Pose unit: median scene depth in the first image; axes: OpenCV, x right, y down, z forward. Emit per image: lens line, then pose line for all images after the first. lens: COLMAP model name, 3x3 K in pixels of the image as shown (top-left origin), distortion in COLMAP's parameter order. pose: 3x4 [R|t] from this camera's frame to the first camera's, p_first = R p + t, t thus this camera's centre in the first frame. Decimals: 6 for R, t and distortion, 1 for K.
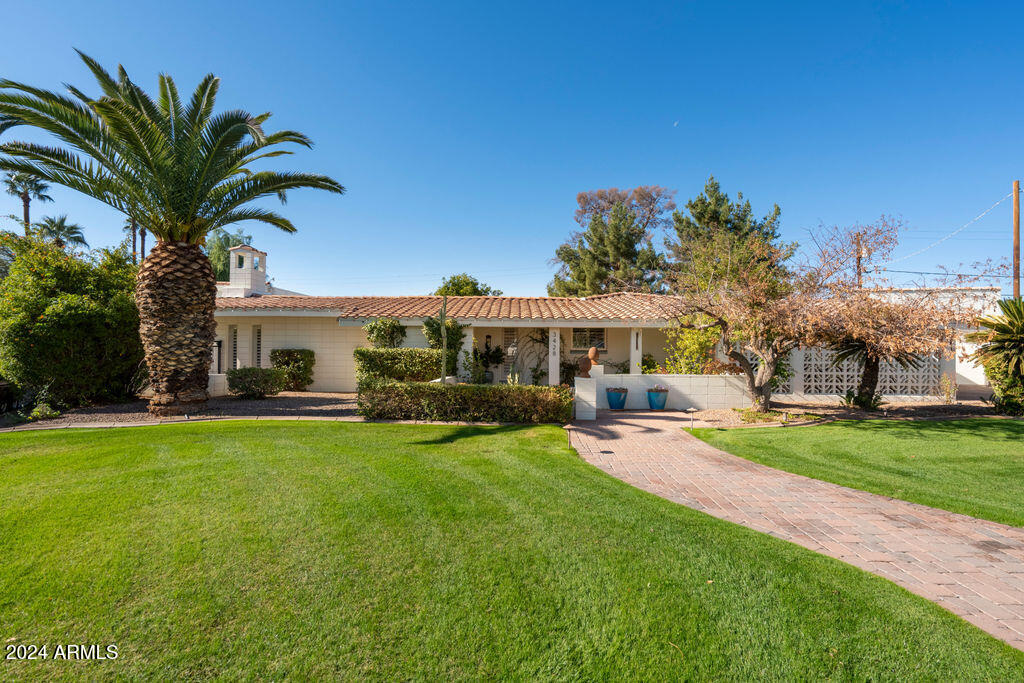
lens RADIAL K [[467.1, 0, 514.3], [0, 467.1, 346.8], [0, 0, 1]] dist [0.000432, -0.000006]
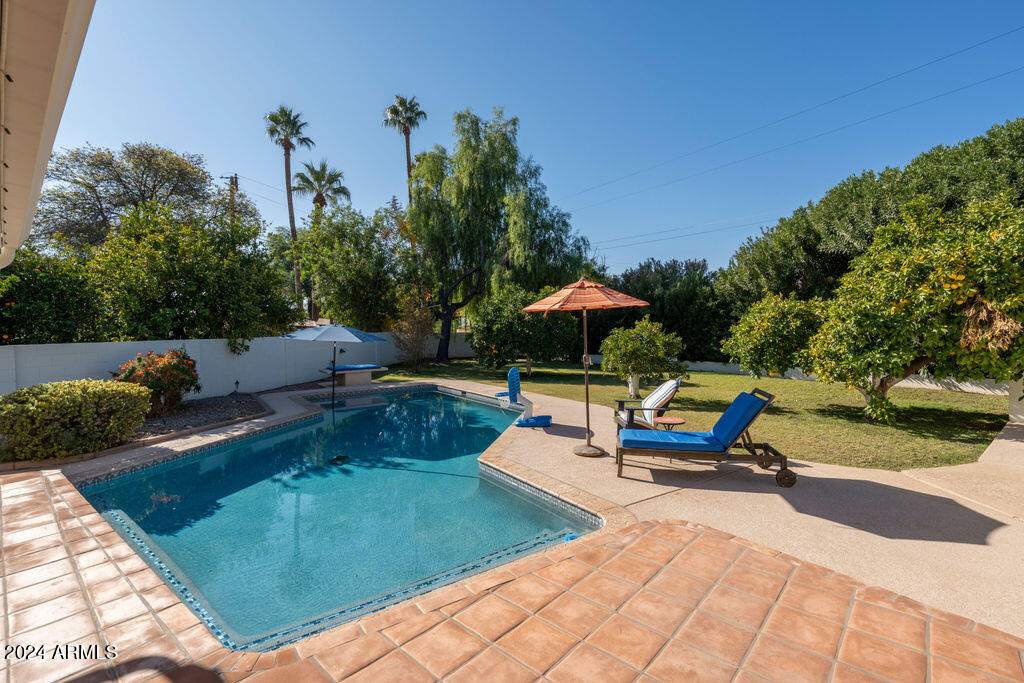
lens RADIAL K [[467.1, 0, 512.3], [0, 467.1, 337.7], [0, 0, 1]] dist [0.000432, -0.000006]
pose [[0.765089, -0.003279, -0.643916, -0.325868], [0.026834, 0.999281, 0.026794, -0.004609], [0.643365, -0.037779, 0.764627, 0.832269]]
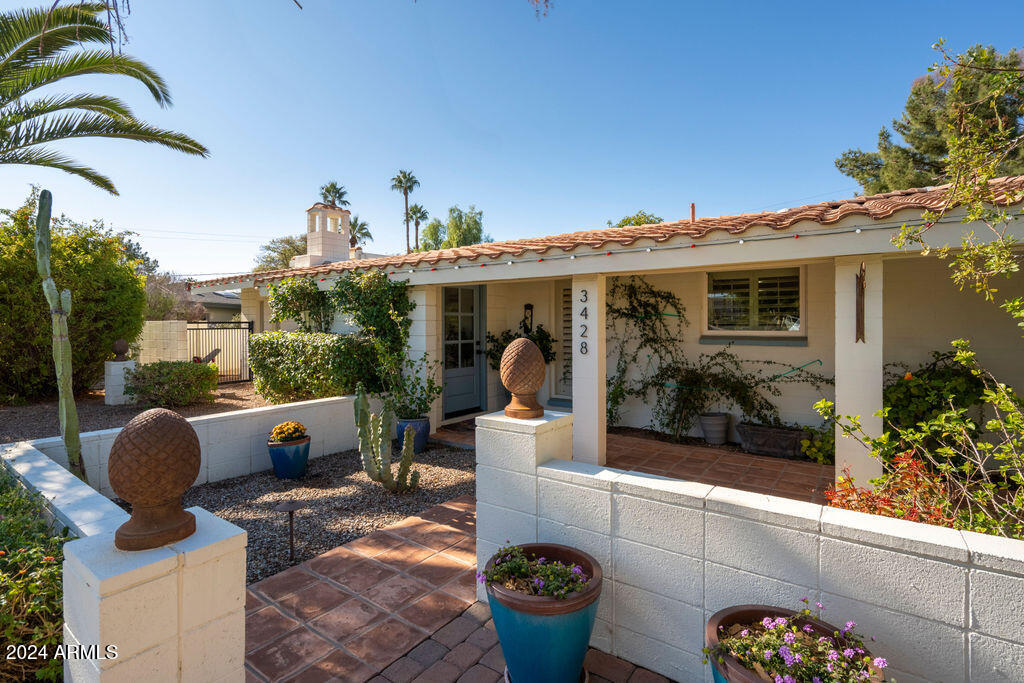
lens RADIAL K [[483.0, 0, 514.7], [0, 483.0, 334.0], [0, 0, 1]] dist [-0.005728, -0.000437]
pose [[0.831395, 0.003437, -0.555671, 0.095272], [0.013097, 0.999582, 0.025779, -0.002707], [0.555527, -0.028710, 0.831003, 0.252122]]
